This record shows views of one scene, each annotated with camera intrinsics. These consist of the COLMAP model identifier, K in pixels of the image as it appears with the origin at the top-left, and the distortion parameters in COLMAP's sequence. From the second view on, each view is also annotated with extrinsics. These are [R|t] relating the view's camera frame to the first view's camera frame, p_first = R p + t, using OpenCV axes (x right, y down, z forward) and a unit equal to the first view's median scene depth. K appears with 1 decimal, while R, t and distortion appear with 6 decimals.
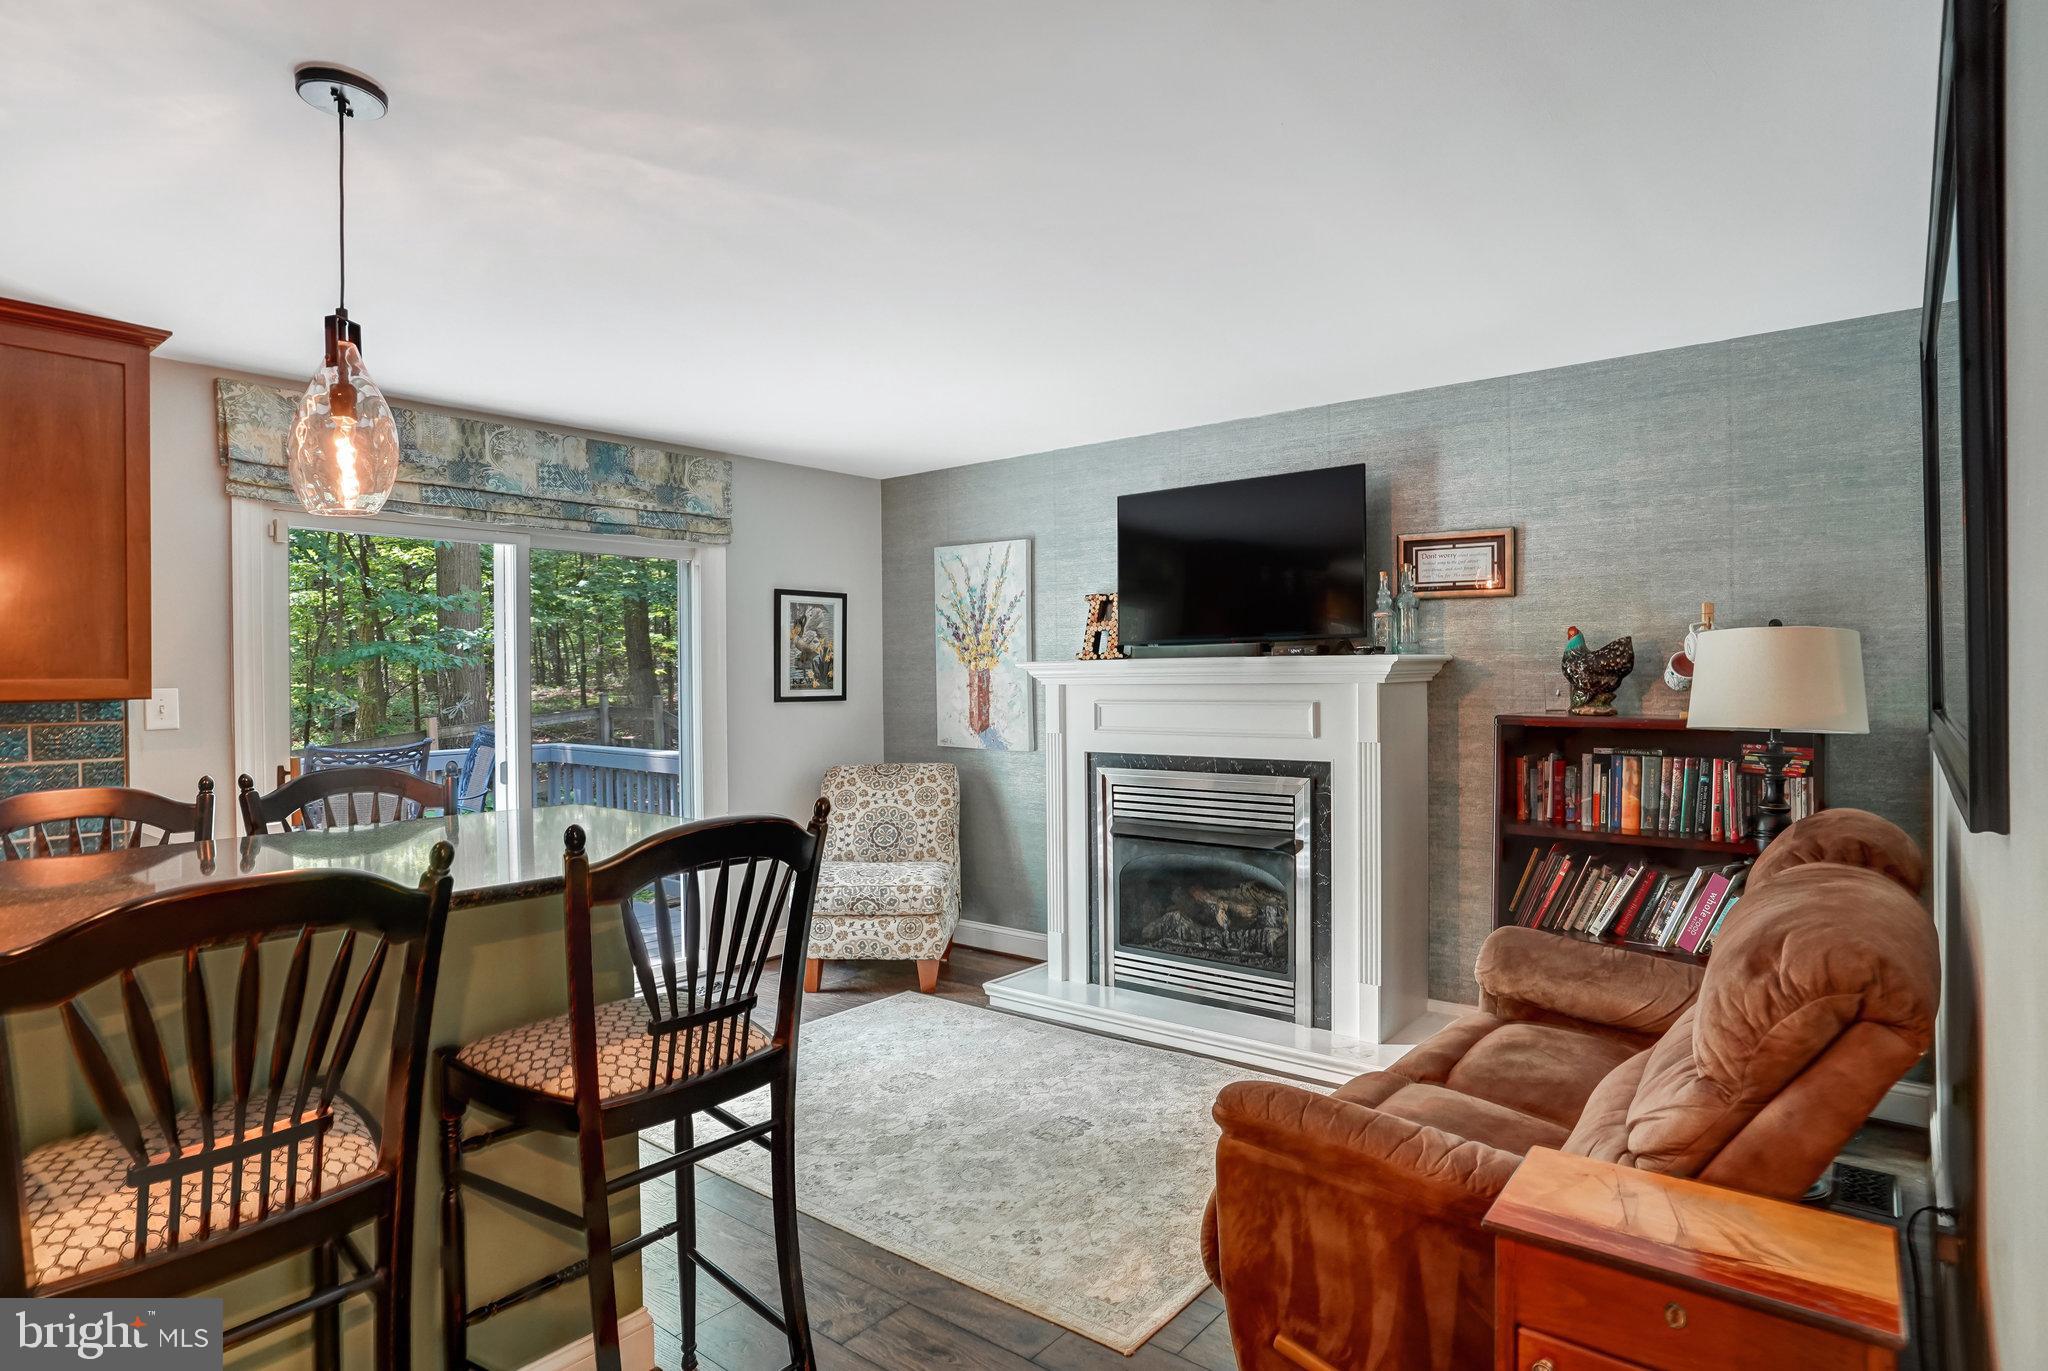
lens RADIAL K [[1097.6, 0, 1044.8], [0, 1097.6, 679.6], [0, 0, 1]] dist [-0.031522, 0.006964]
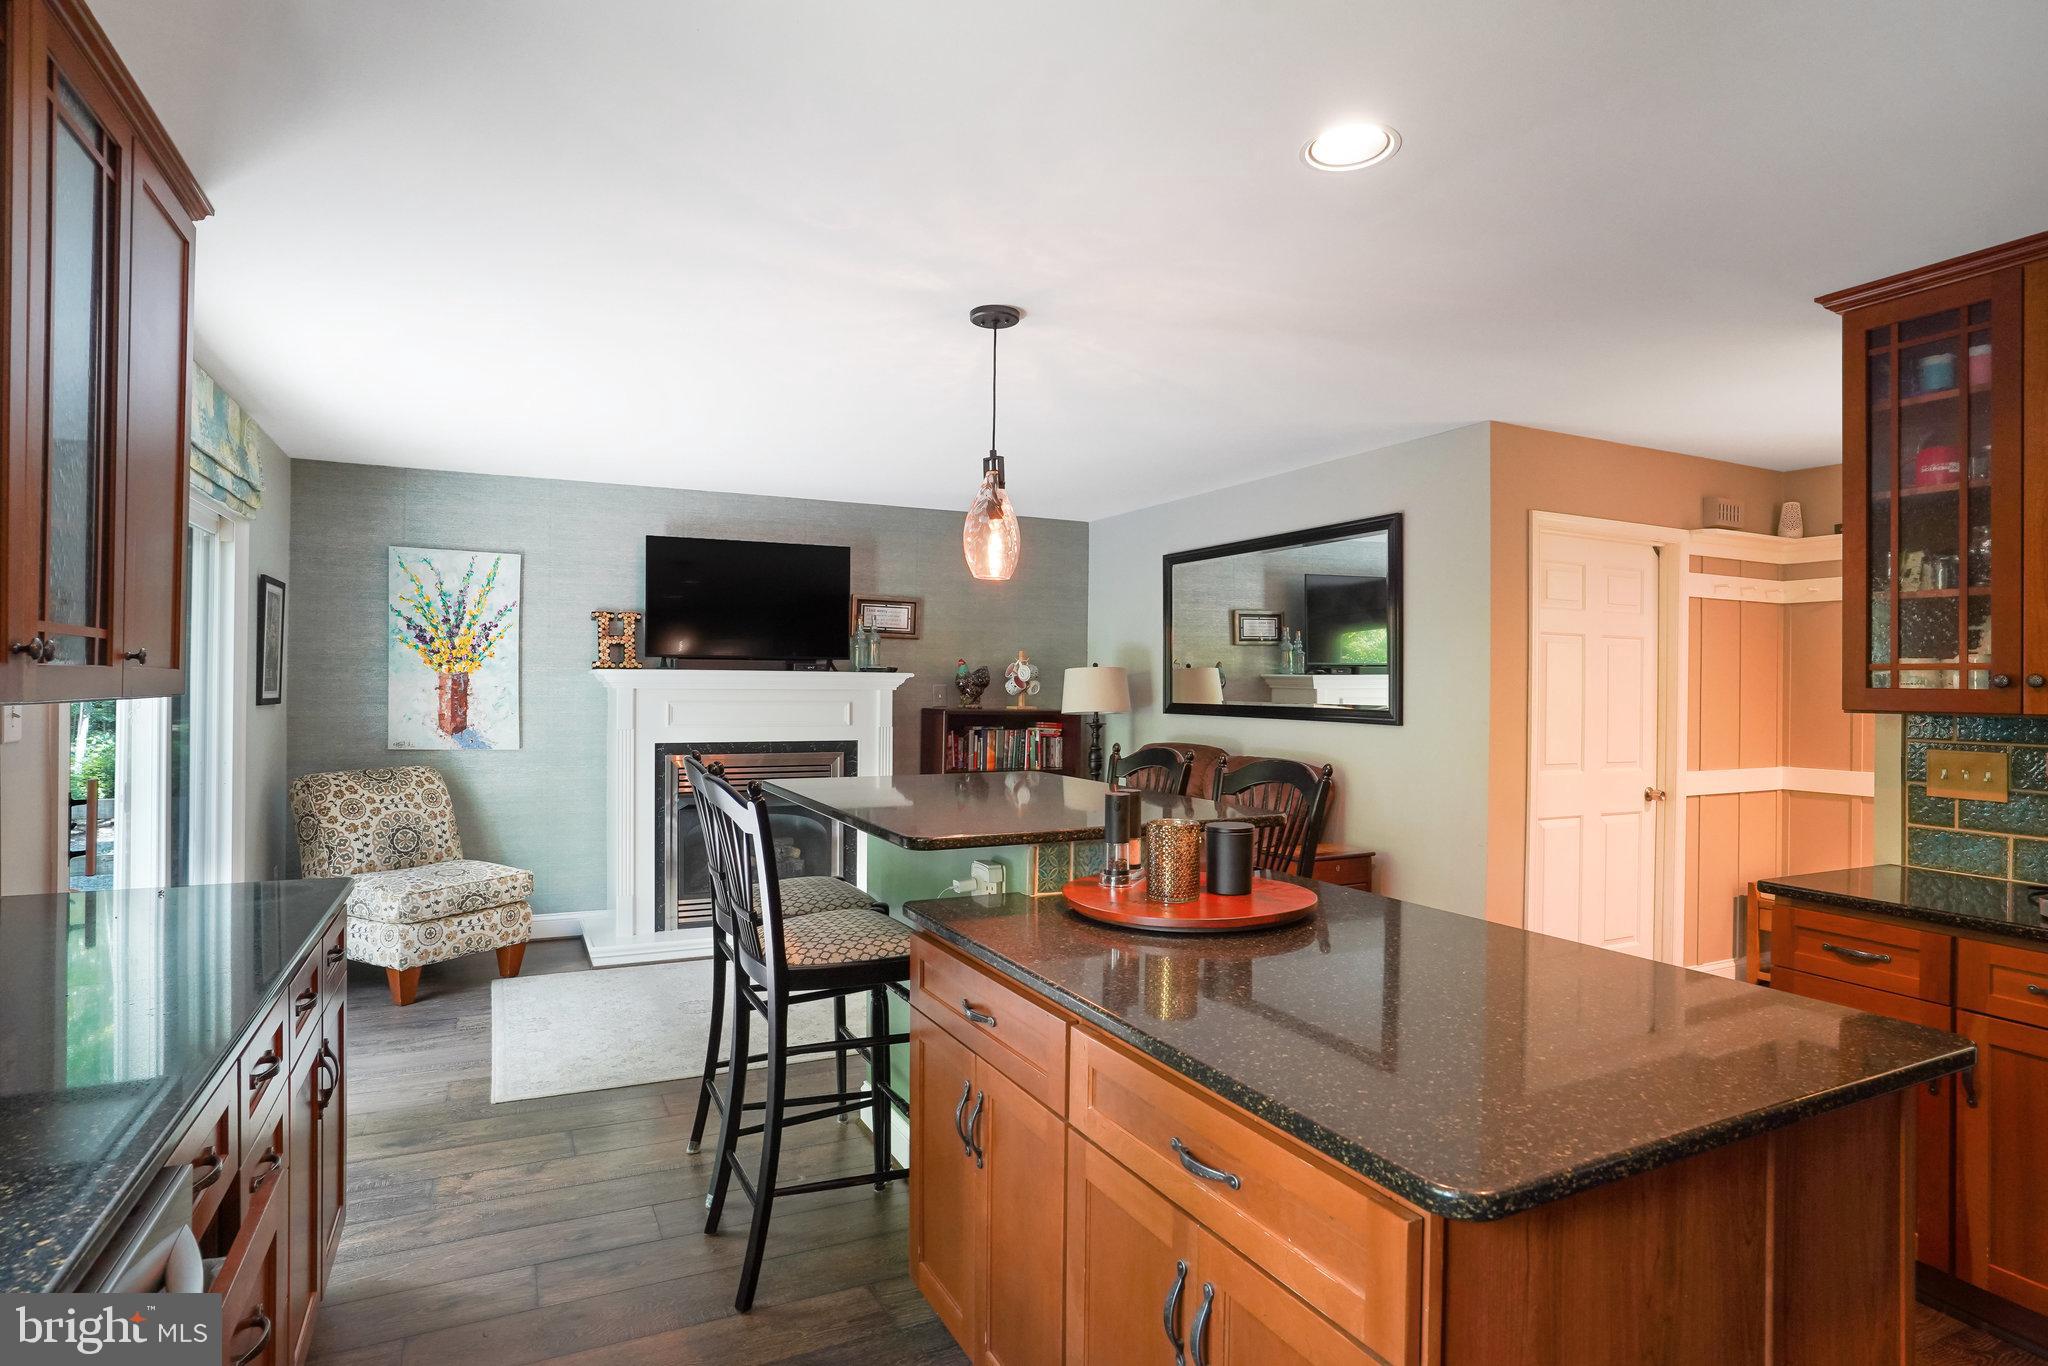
lens RADIAL K [[1097.6, 0, 986.9], [0, 1097.6, 712.6], [0, 0, 1]] dist [-0.031522, 0.006964]
pose [[0.449706, -0.009041, 0.893131, -0.858366], [-0.011394, 0.999809, 0.015858, 0.007032], [-0.893104, -0.017307, 0.449518, 0.113210]]
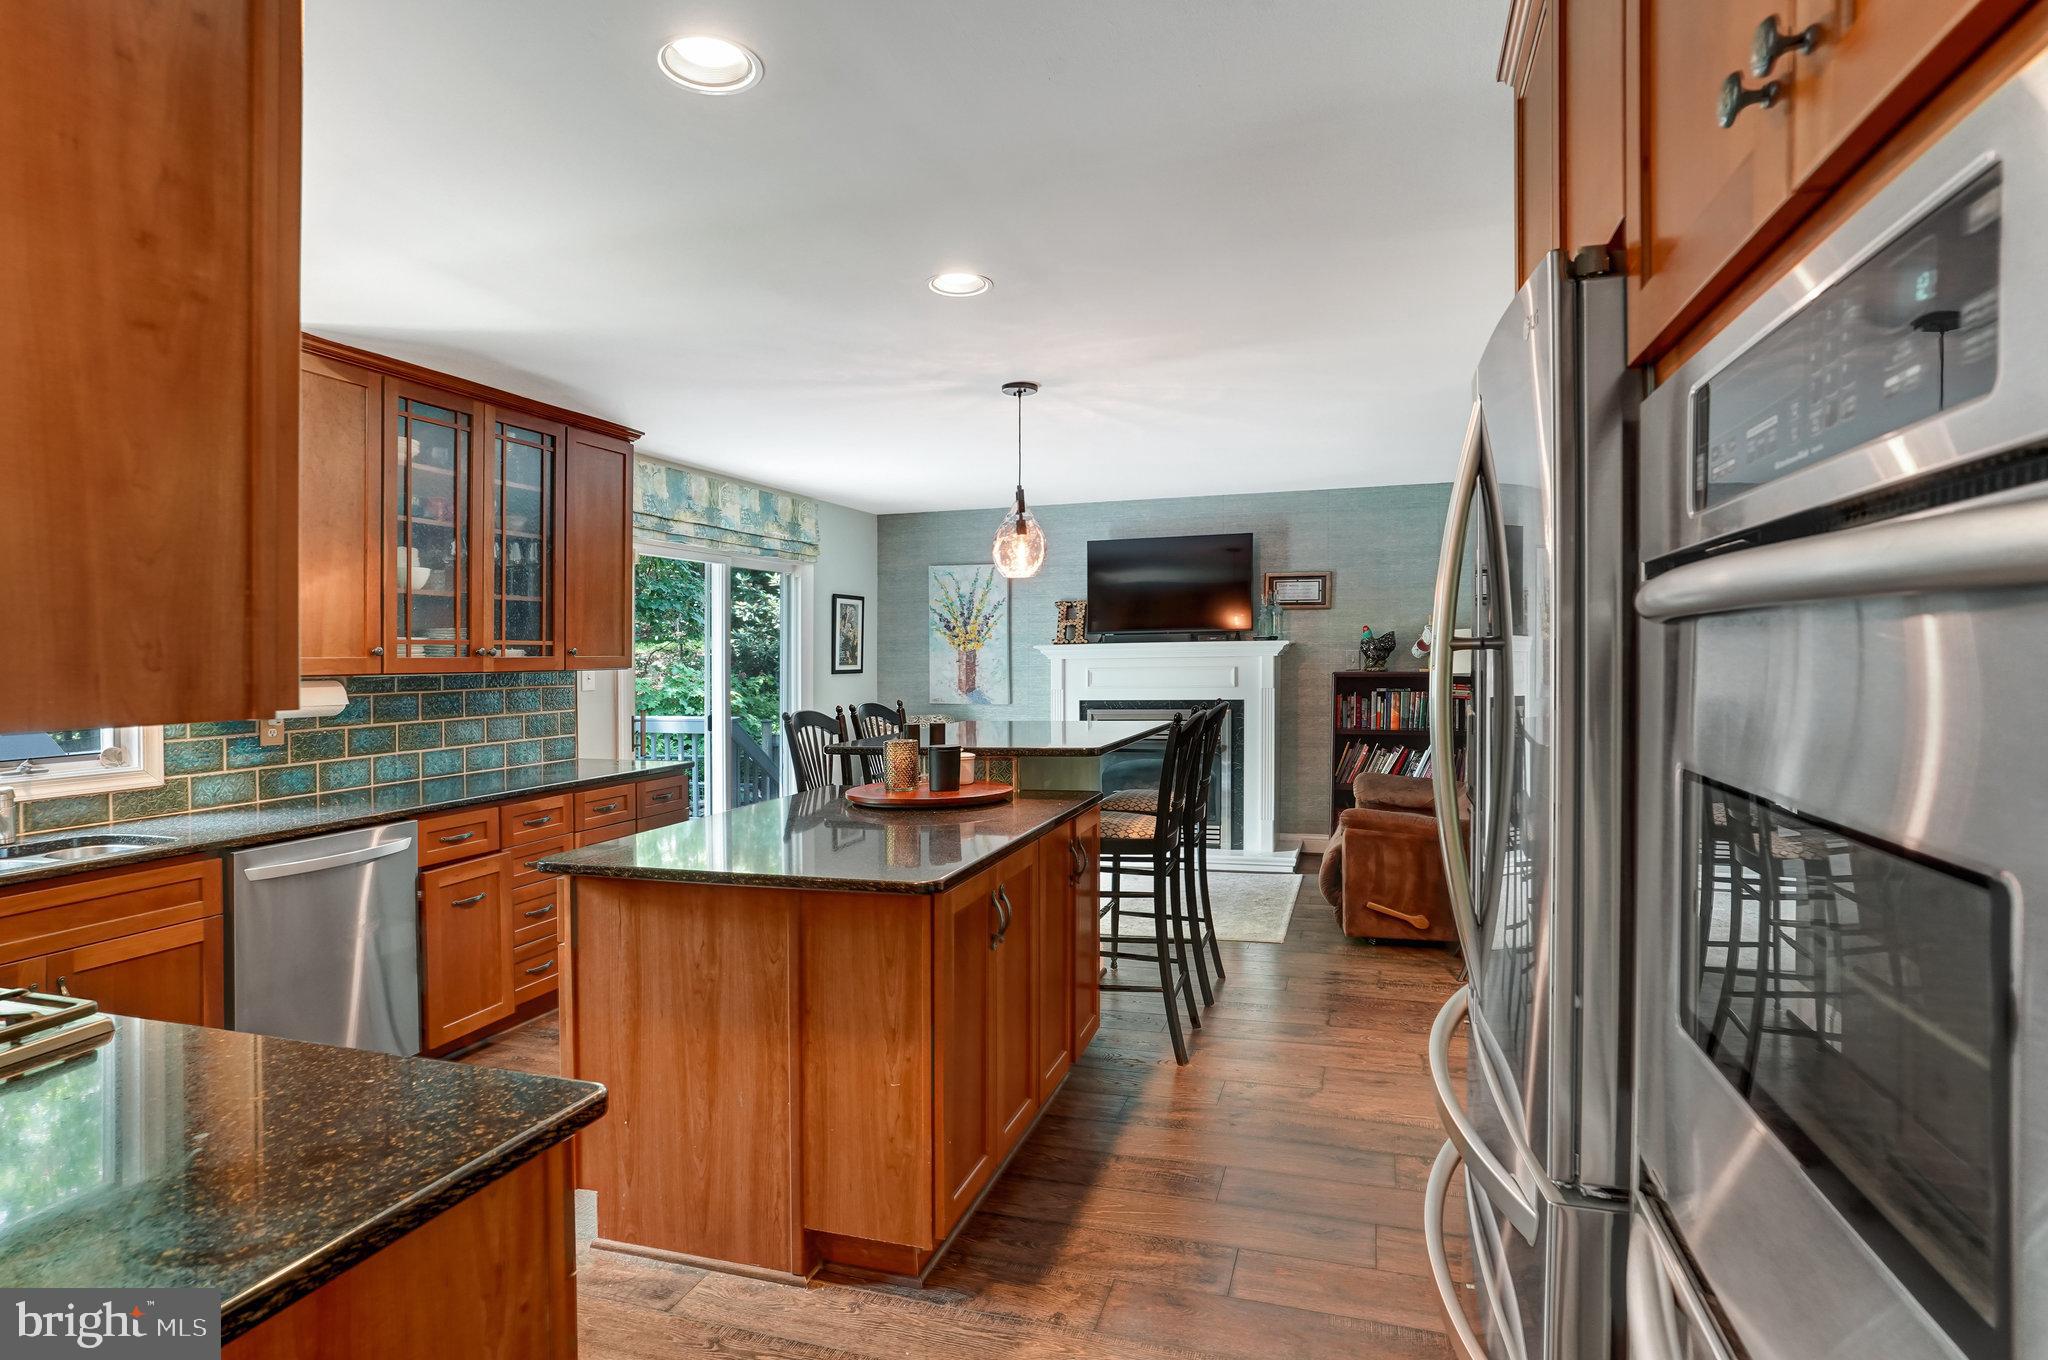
lens RADIAL K [[1097.6, 0, 1012.9], [0, 1097.6, 687.7], [0, 0, 1]] dist [-0.031522, 0.006964]
pose [[0.938331, -0.015589, 0.345387, -0.588107], [0.008288, 0.999710, 0.022604, 0.009190], [-0.345640, -0.018347, 0.938188, -0.458105]]
